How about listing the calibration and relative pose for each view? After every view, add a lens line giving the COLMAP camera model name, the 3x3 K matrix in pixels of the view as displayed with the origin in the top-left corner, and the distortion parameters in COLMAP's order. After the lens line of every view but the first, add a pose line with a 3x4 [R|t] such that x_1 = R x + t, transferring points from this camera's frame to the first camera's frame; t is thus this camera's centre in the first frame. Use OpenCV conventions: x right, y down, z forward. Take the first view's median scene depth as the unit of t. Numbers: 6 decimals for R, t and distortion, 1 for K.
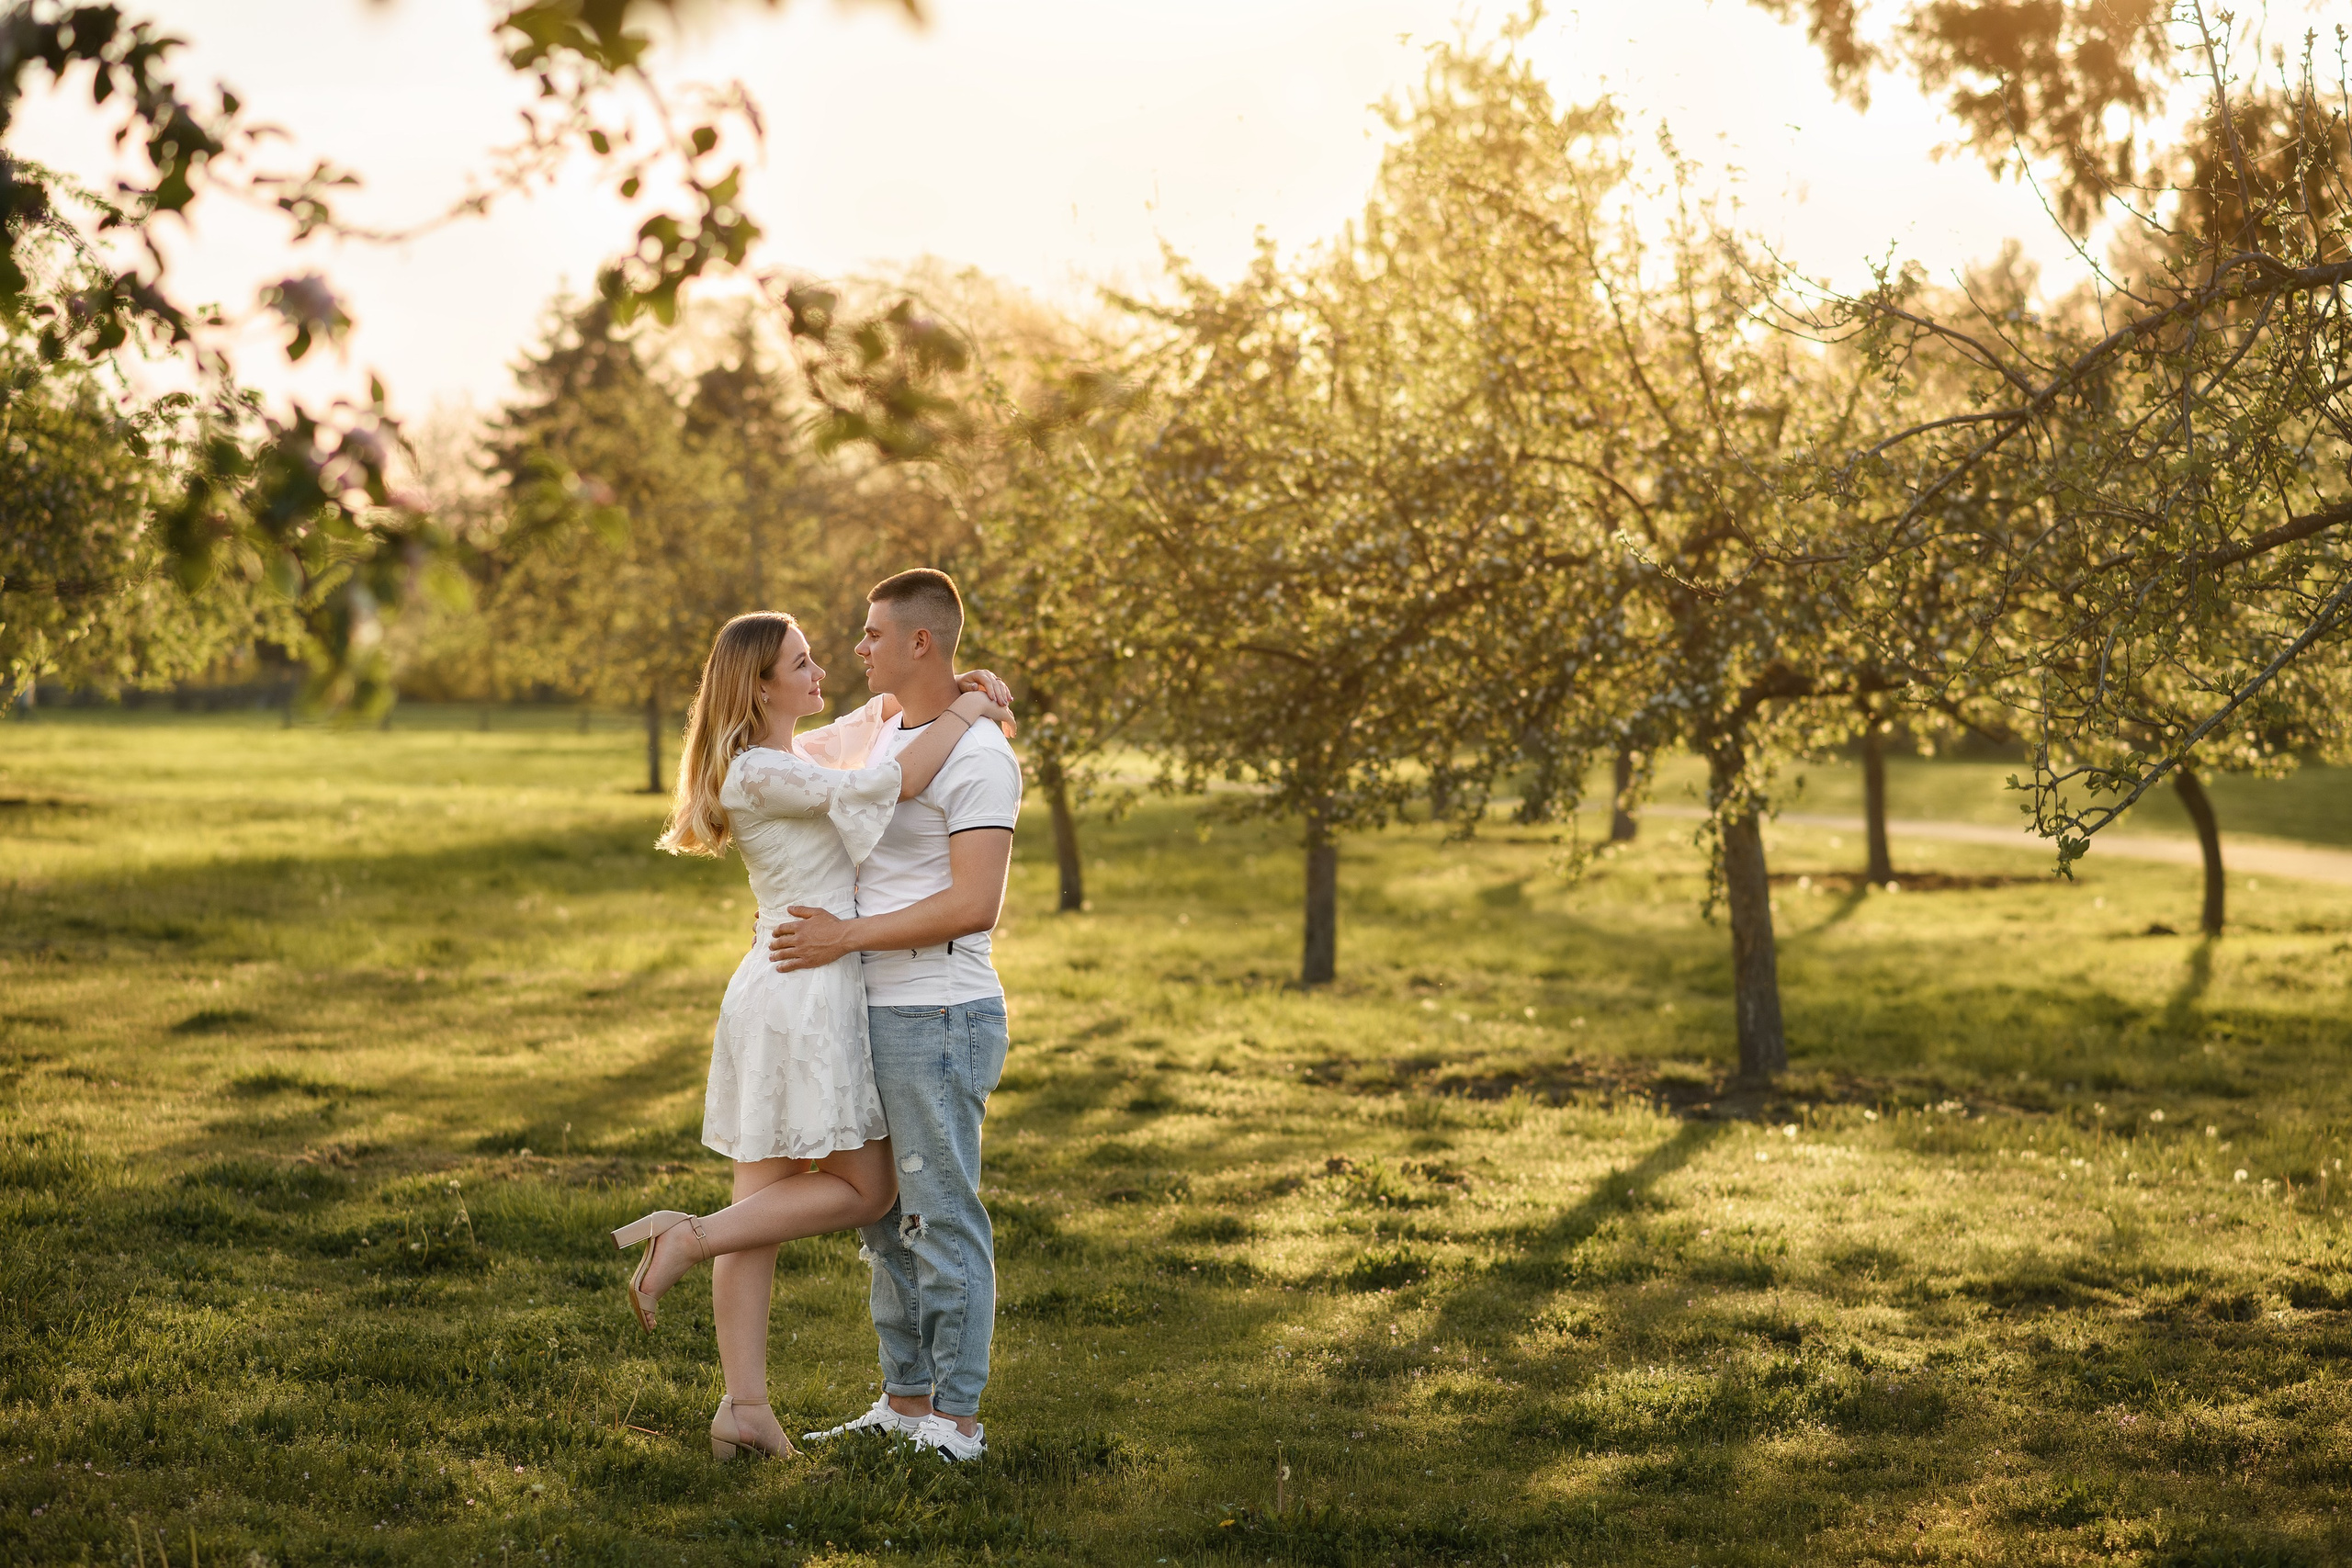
lens RADIAL K [[5608.8, 0, 1176.0], [0, 5608.8, 784.0], [0, 0, 1]] dist [0.031525, 1.028211]
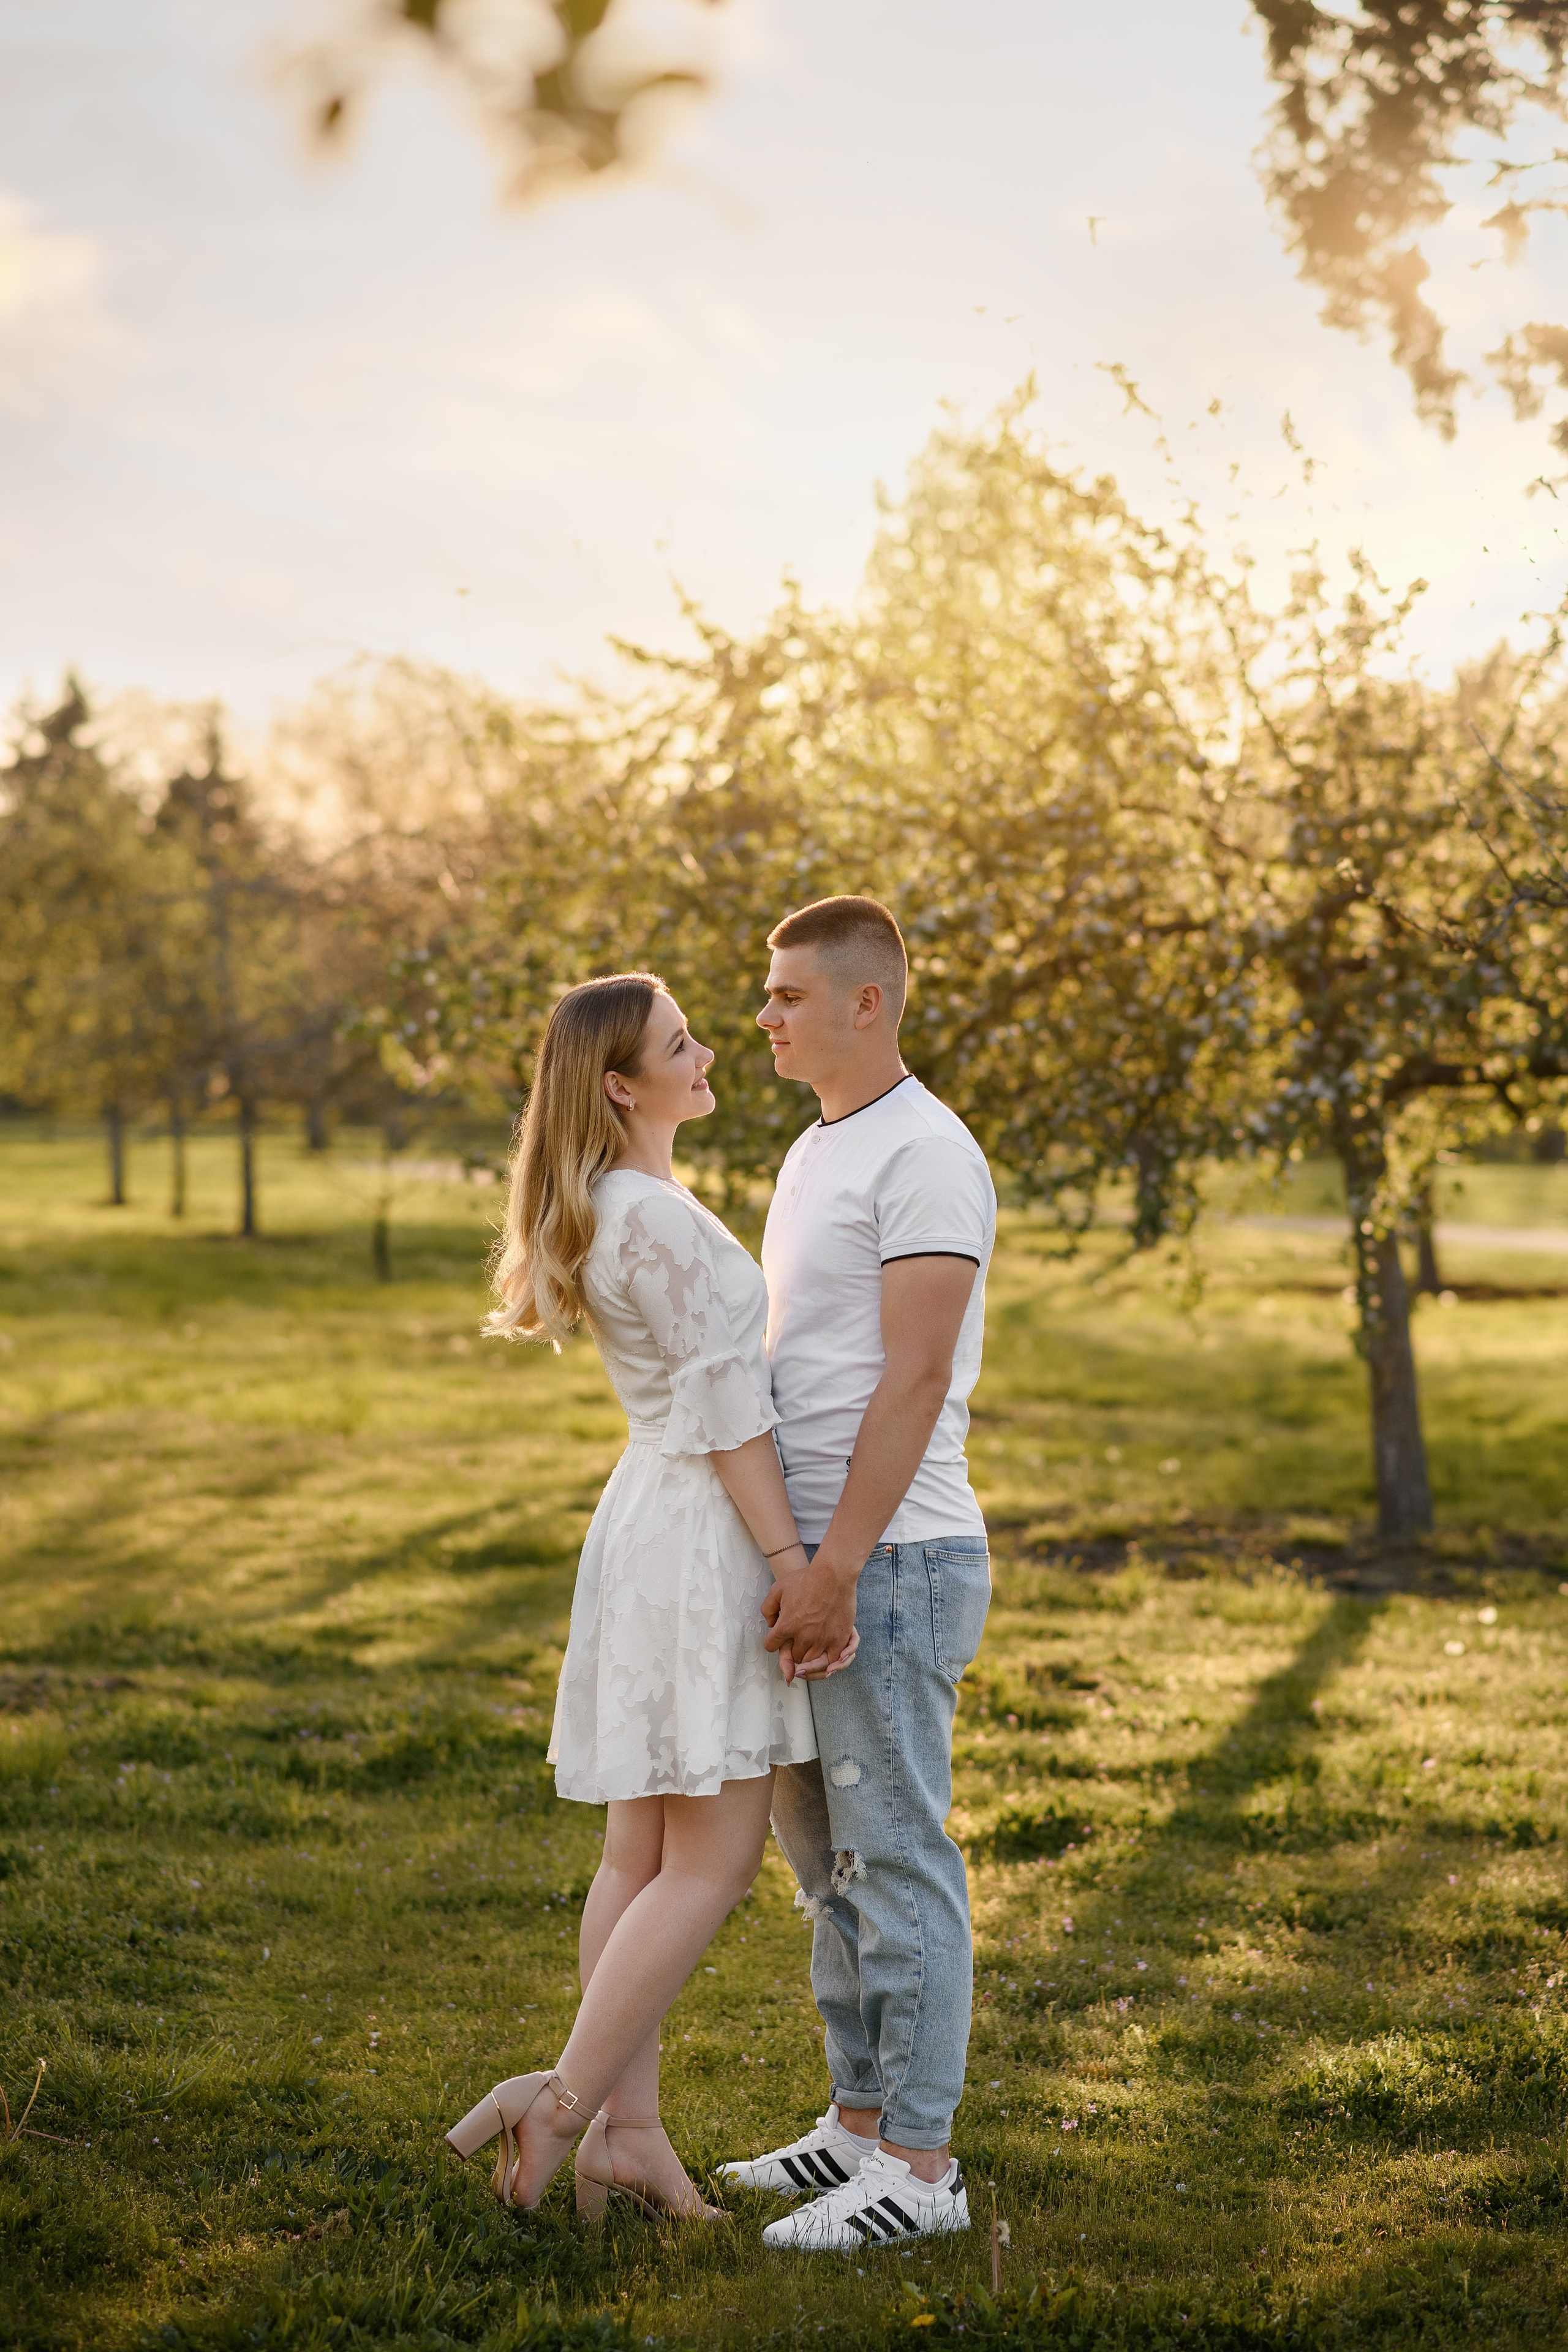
lens RADIAL K [[5618.9, 0, 945.0], [0, 5618.9, 1175.0], [0, 0, 1]] dist [-0.075791, 0.004760]
pose [[0.998599, -0.006292, 0.052548, -0.010174], [0.006441, 0.999976, -0.002651, -0.000585], [-0.052530, 0.002986, 0.998615, 0.157226]]
